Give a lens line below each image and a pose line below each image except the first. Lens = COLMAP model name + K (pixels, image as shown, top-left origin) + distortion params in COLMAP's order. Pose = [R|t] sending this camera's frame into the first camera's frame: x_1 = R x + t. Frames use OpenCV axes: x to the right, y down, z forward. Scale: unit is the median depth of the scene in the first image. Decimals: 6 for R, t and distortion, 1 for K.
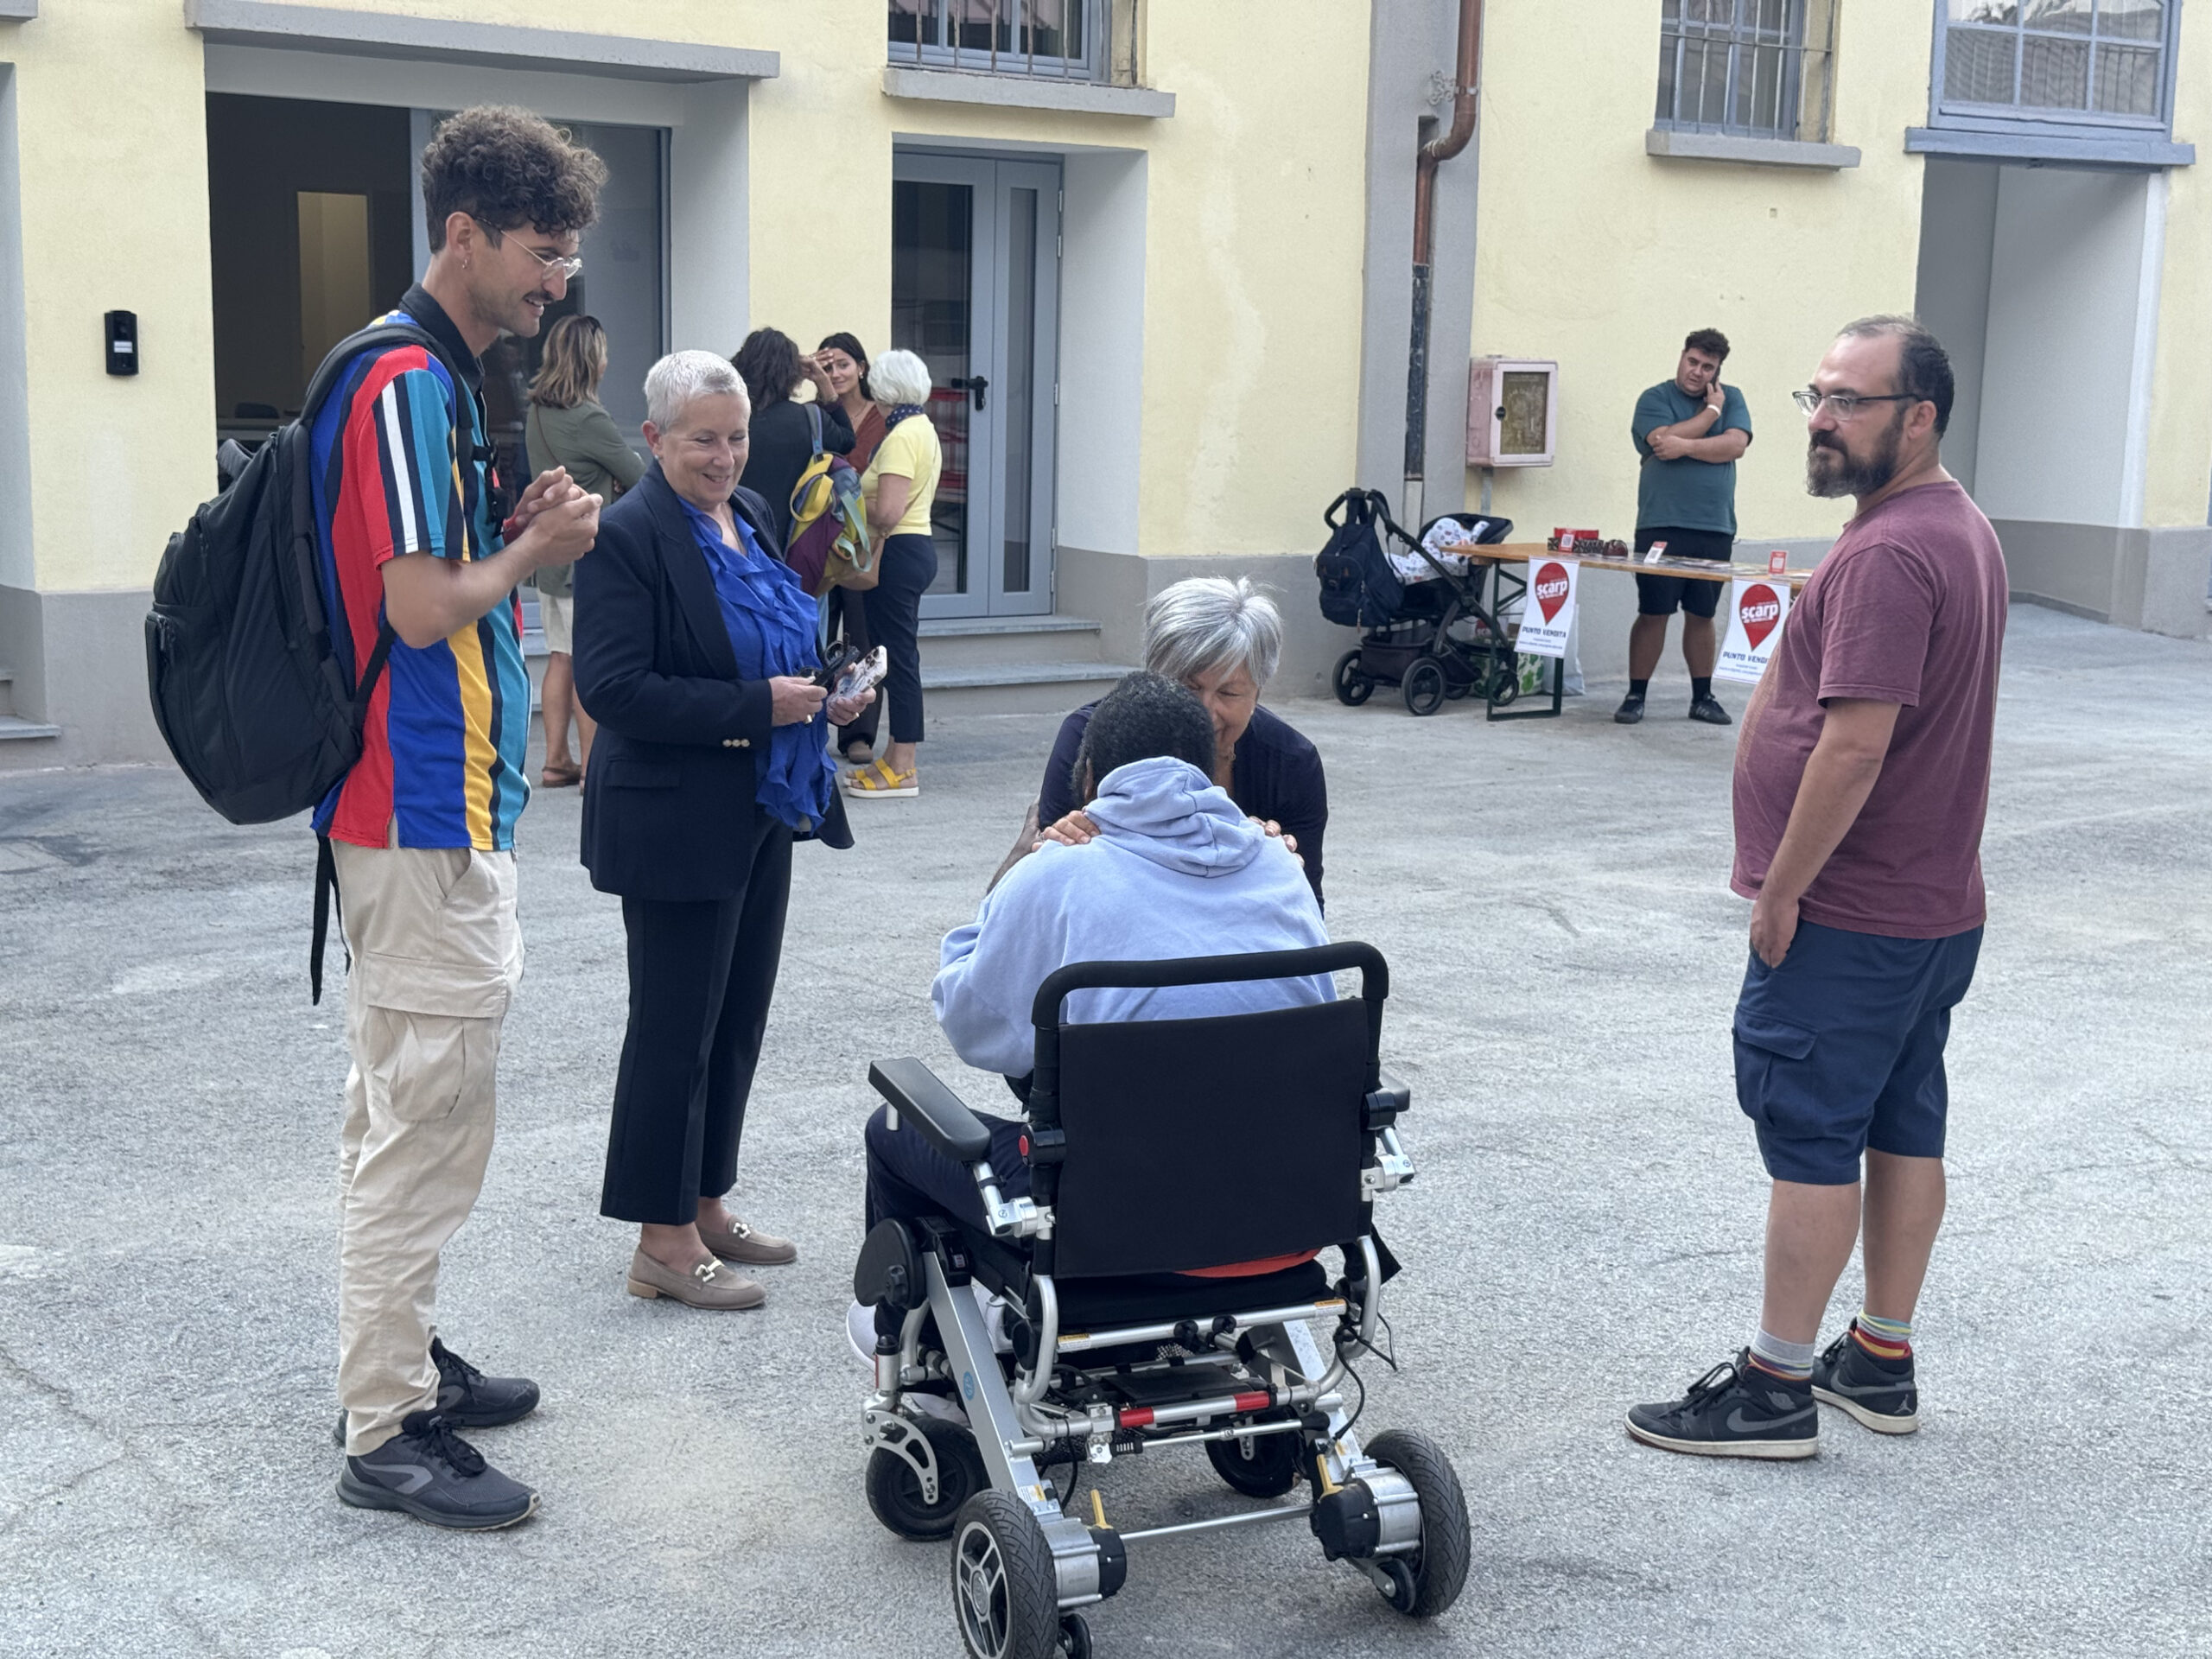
lens RADIAL K [[3119.6, 0, 1109.5], [0, 3119.6, 831.7], [0, 0, 1]] dist [0.131082, 0.000000]
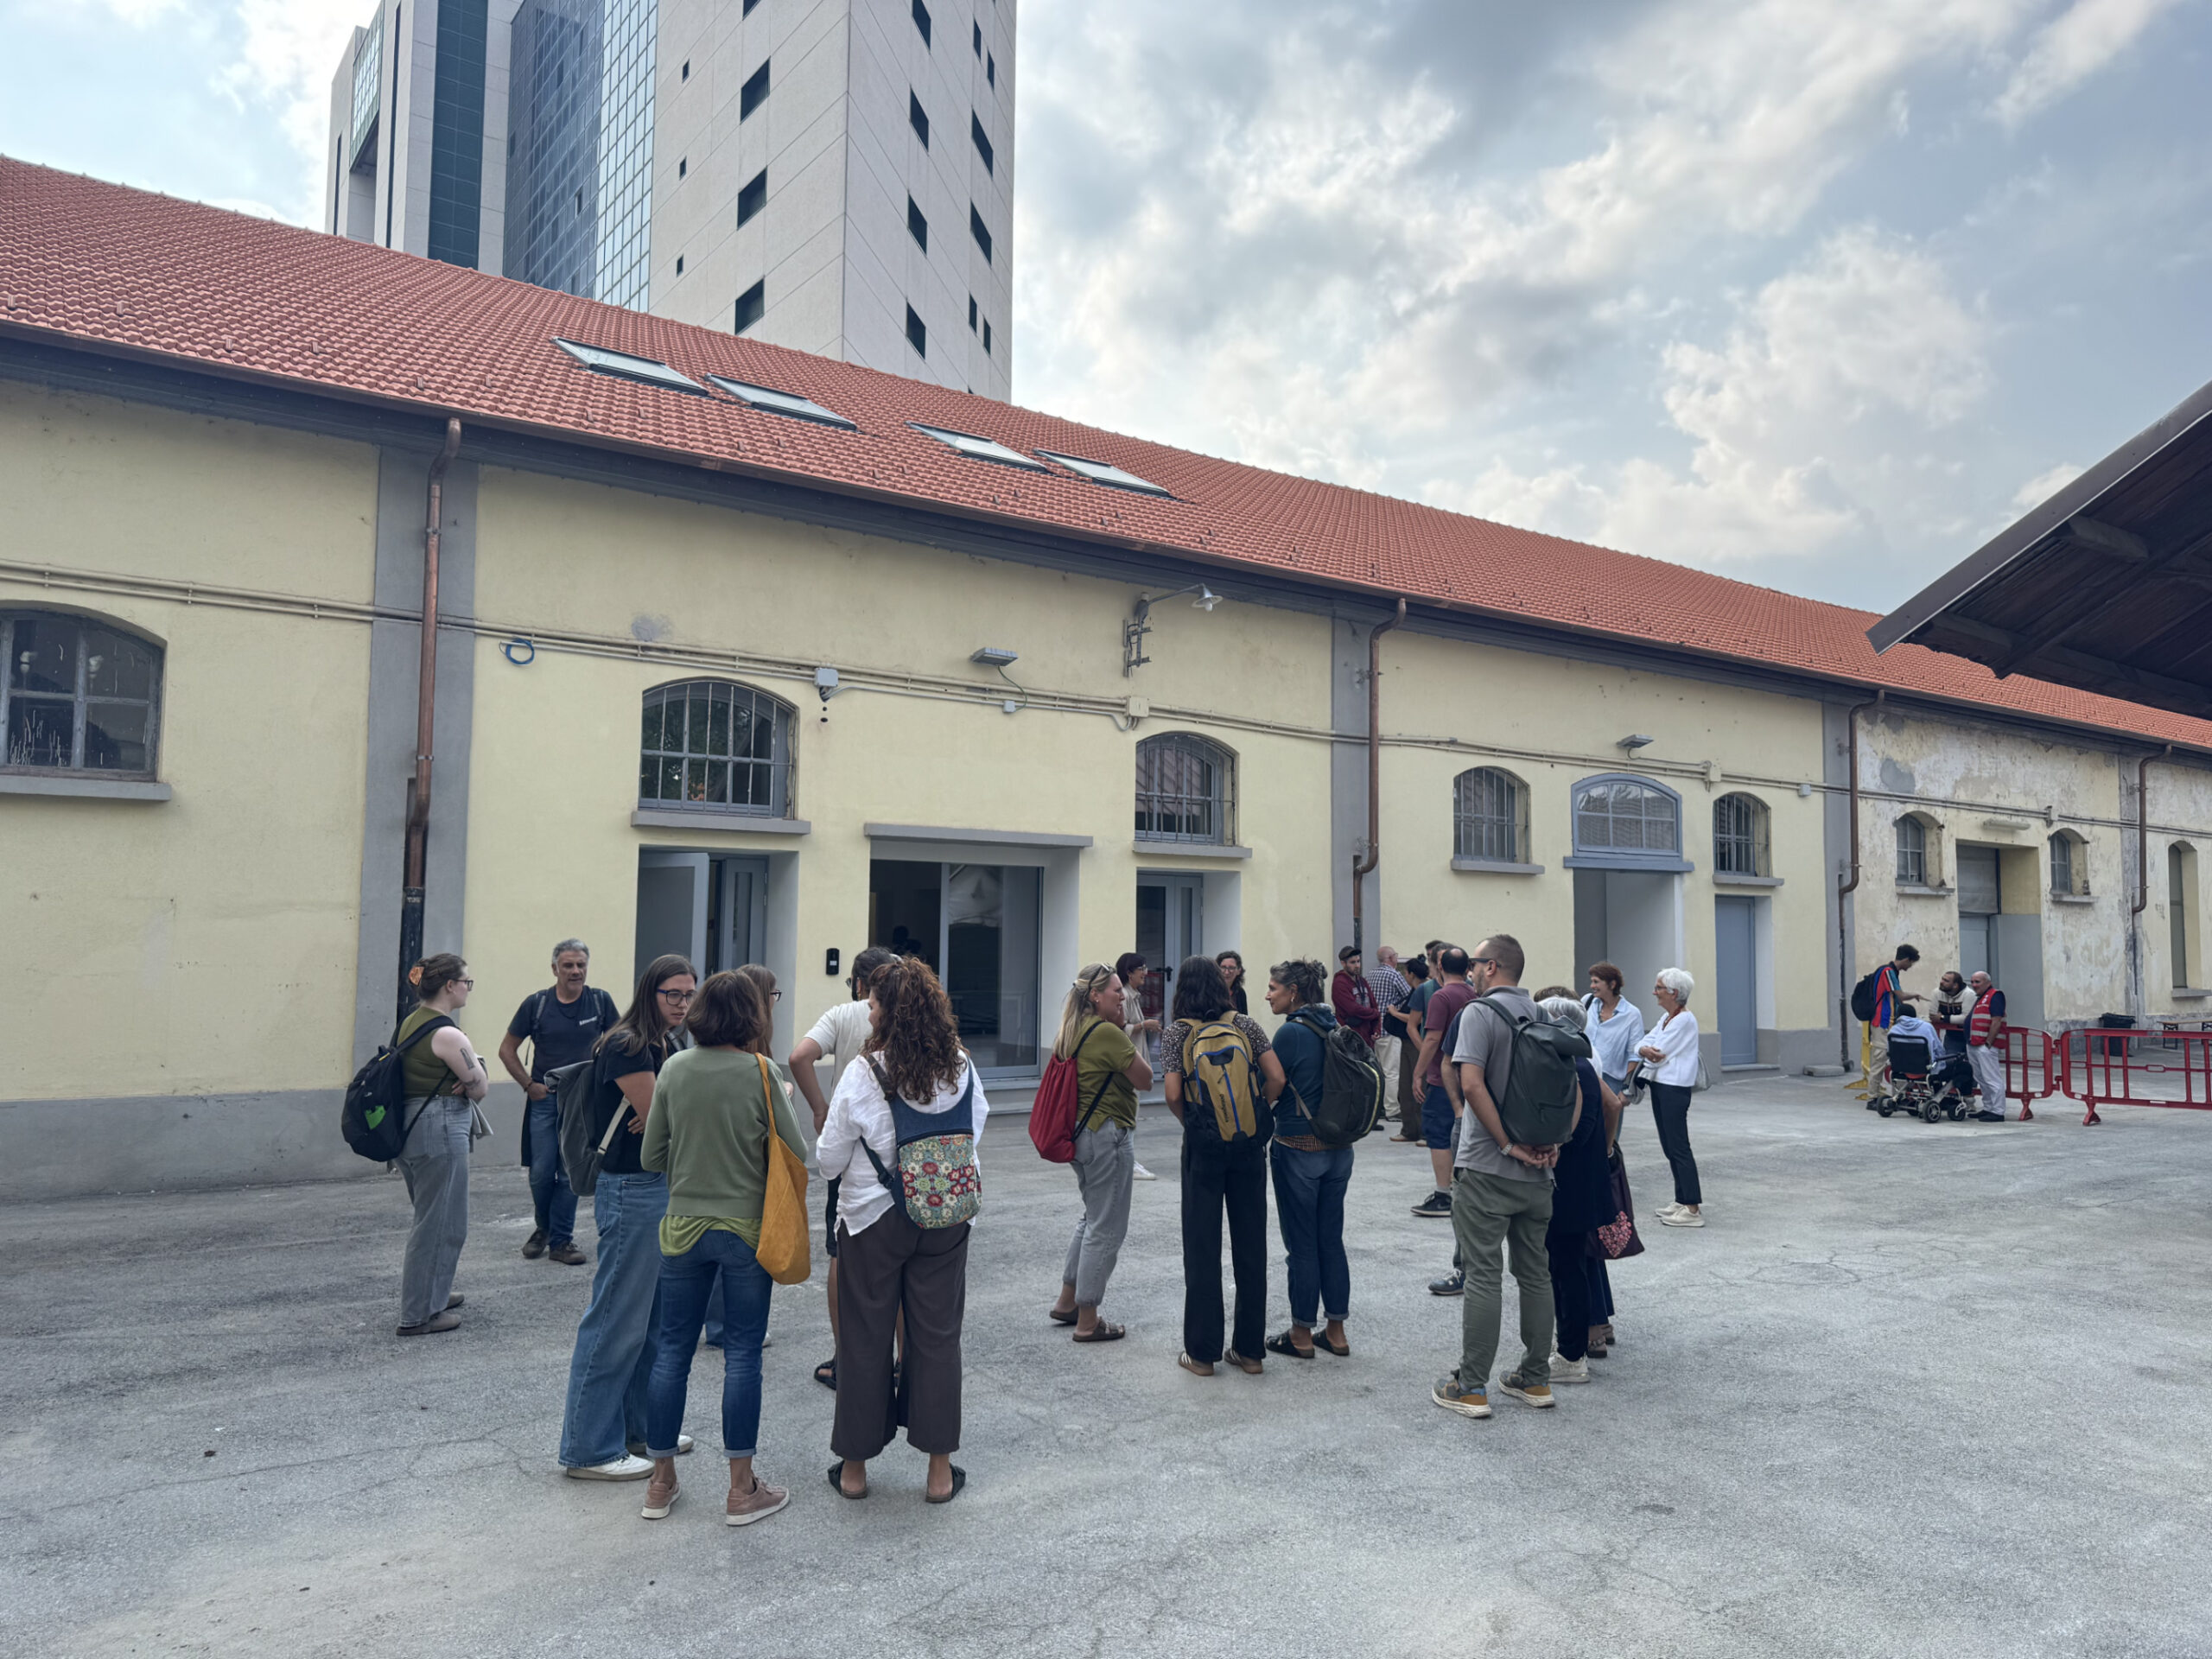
lens RADIAL K [[1556.2, 0, 1107.4], [0, 1556.2, 834.2], [0, 0, 1]] dist [0.120216, 0.001666]
pose [[0.999339, -0.012700, -0.034063, -0.047235], [0.004769, 0.974692, -0.223499, 0.016081], [0.036039, 0.223189, 0.974109, -0.146965]]
